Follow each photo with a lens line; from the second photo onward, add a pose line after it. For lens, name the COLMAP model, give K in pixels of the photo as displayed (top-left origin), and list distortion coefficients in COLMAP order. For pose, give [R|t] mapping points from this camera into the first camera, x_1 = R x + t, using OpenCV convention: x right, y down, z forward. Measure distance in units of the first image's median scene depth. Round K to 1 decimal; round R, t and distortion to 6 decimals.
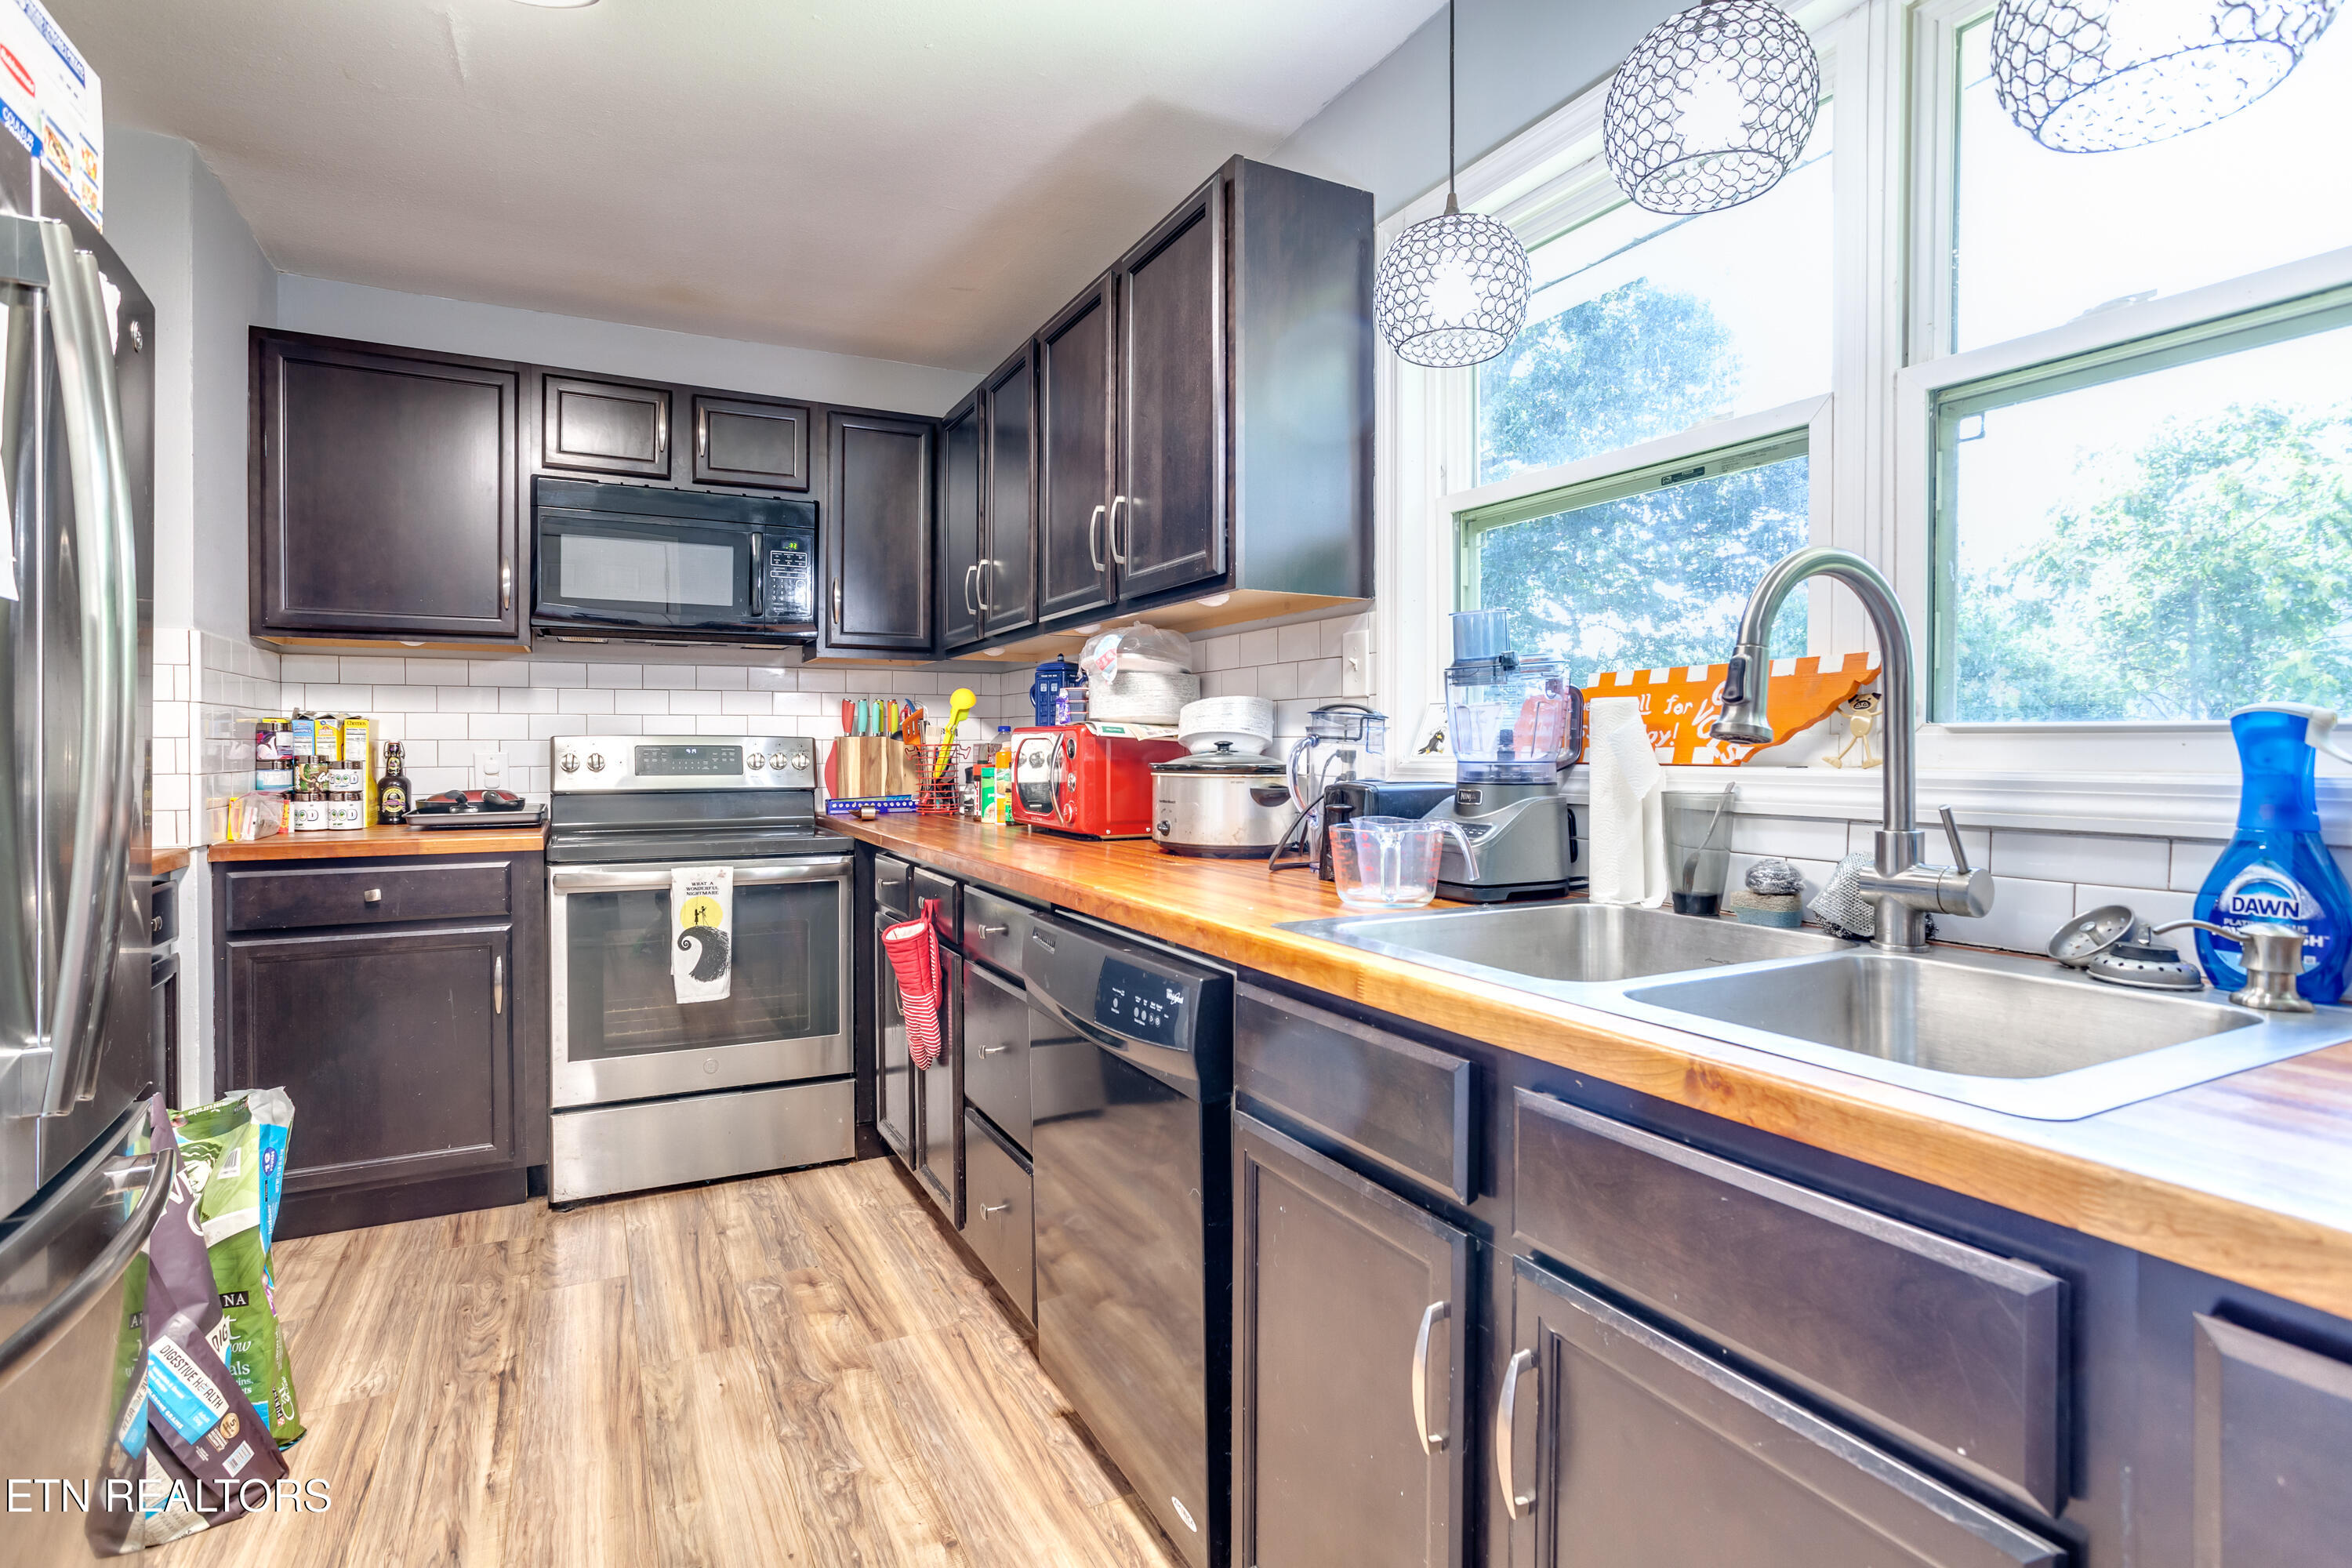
lens RADIAL K [[1147.0, 0, 1166.2], [0, 1147.0, 777.2], [0, 0, 1]] dist [-0.030604, 0.000279]
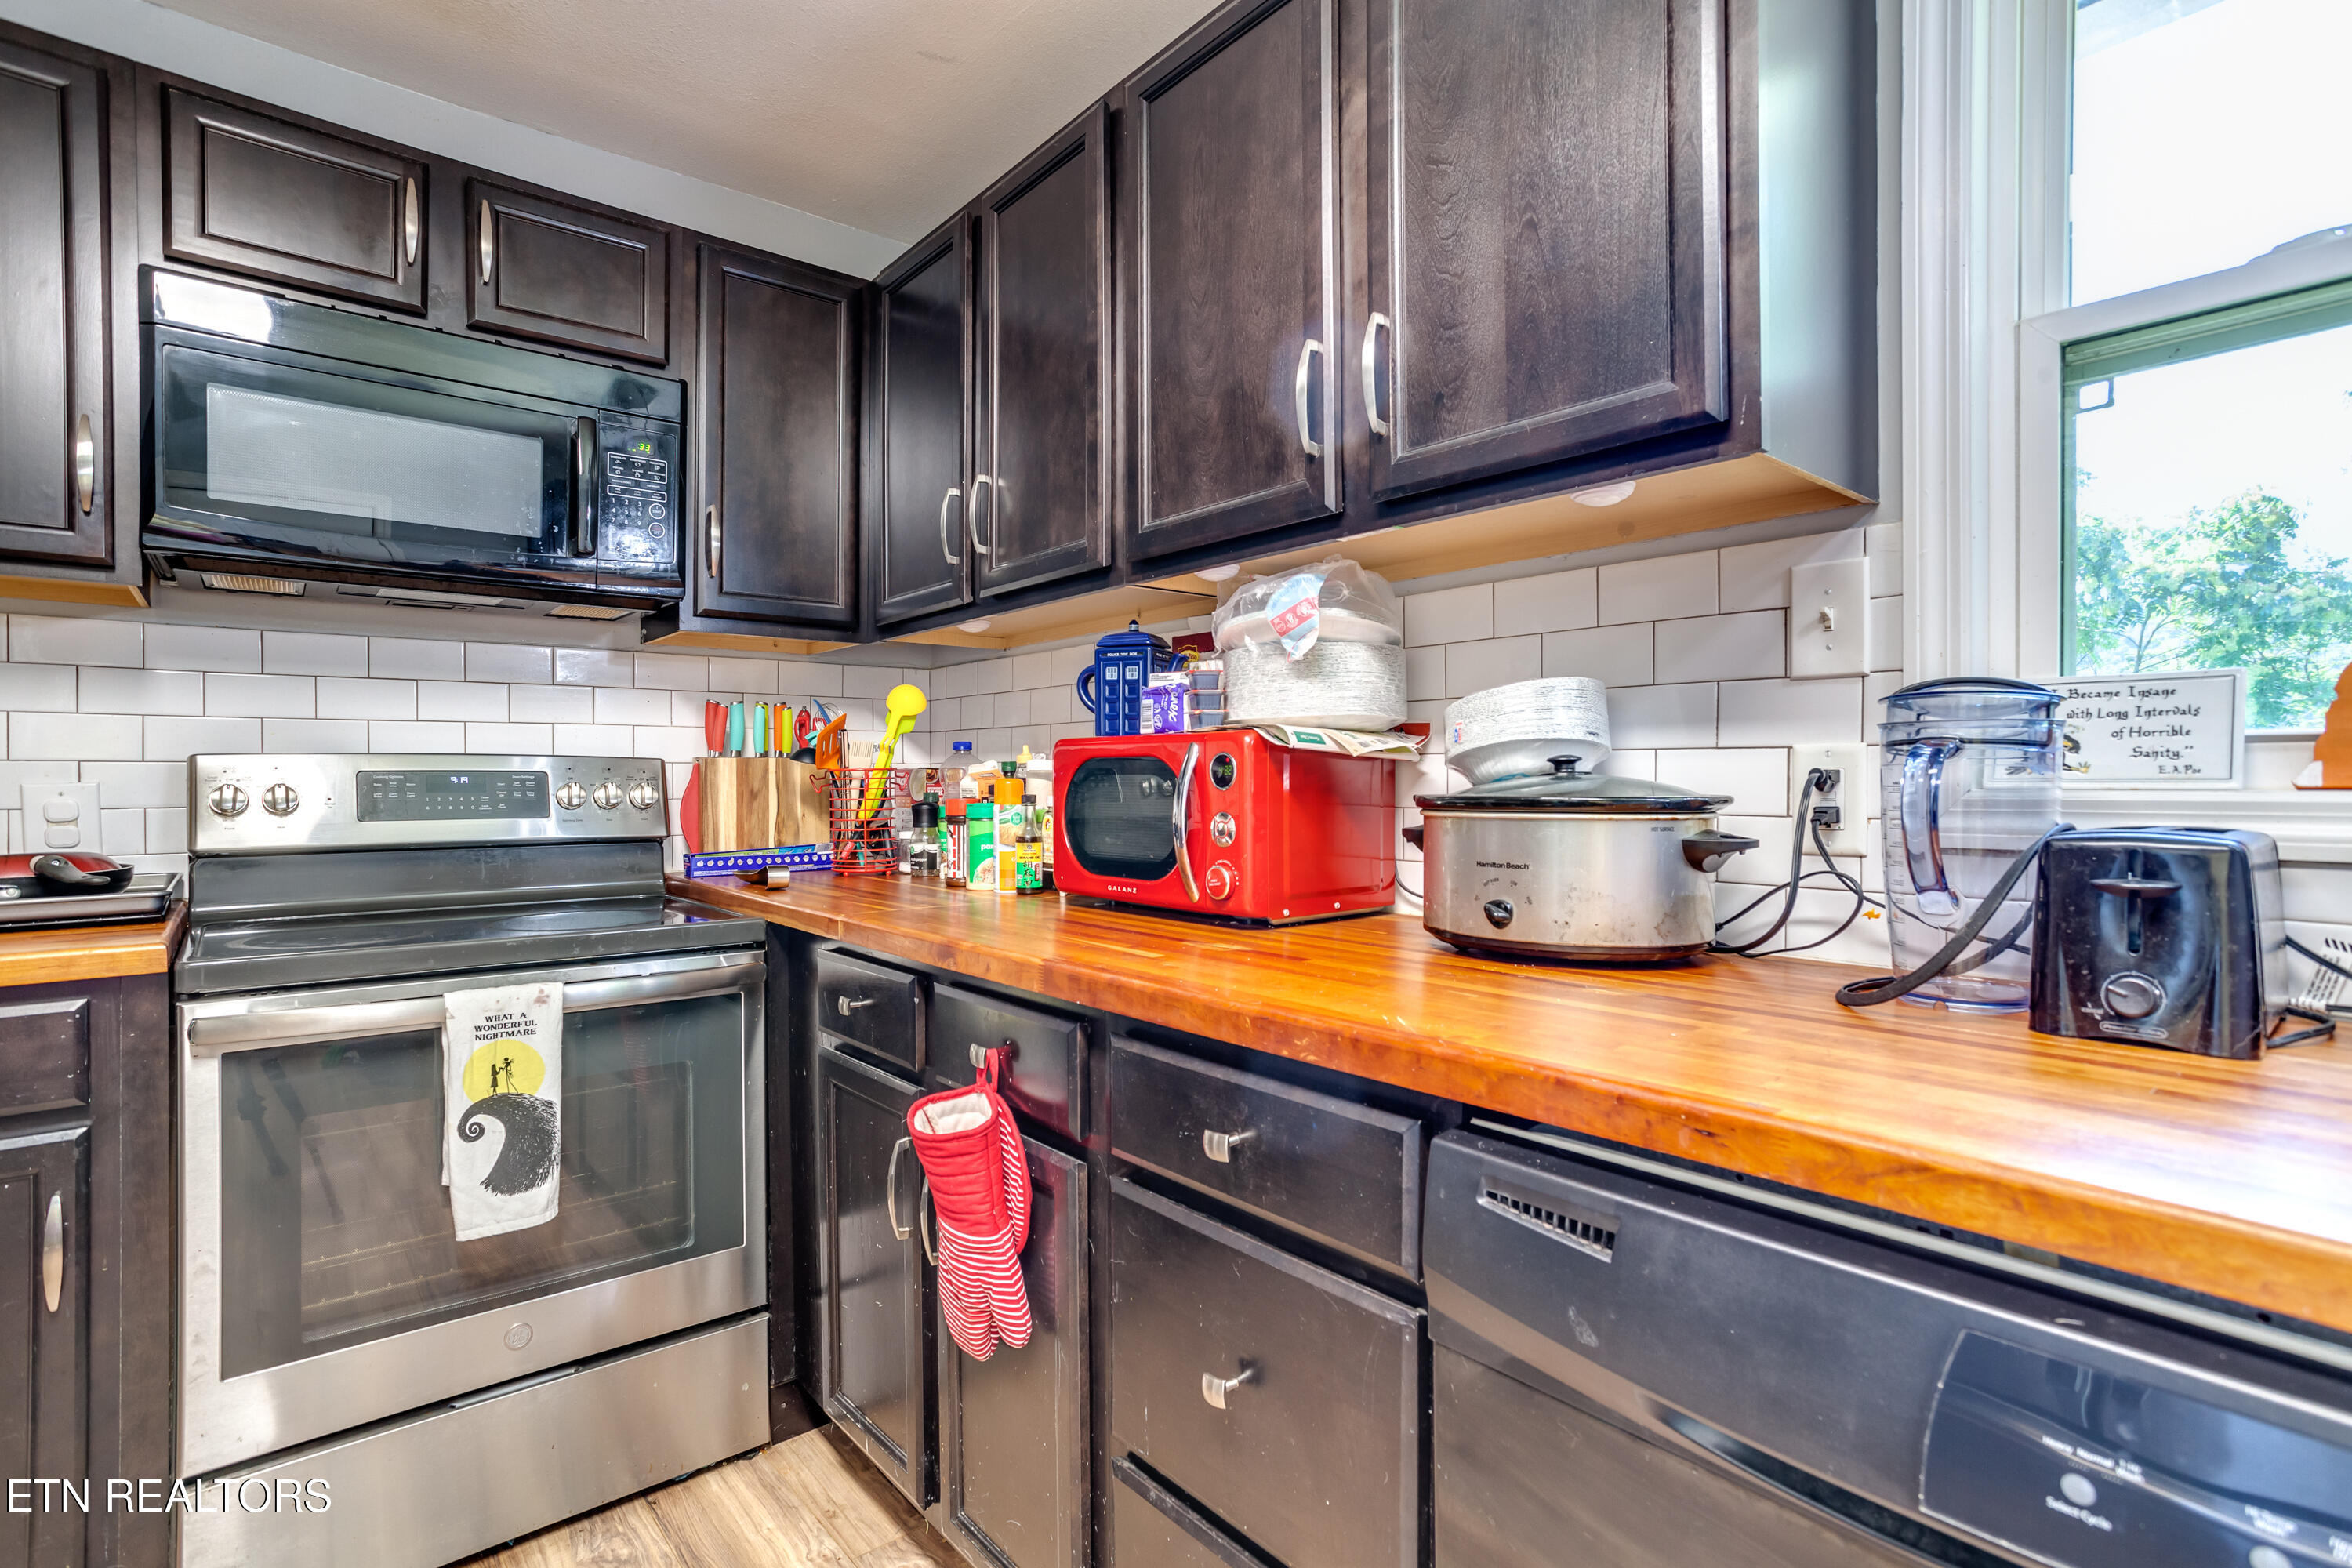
lens RADIAL K [[1140.2, 0, 1174.0], [0, 1140.2, 794.1], [0, 0, 1]] dist [-0.040373, 0.025790]
pose [[0.976301, -0.006513, 0.216319, -0.190932], [0.009121, 0.999897, -0.011060, -0.005708], [-0.216224, 0.012771, 0.976260, 0.363166]]
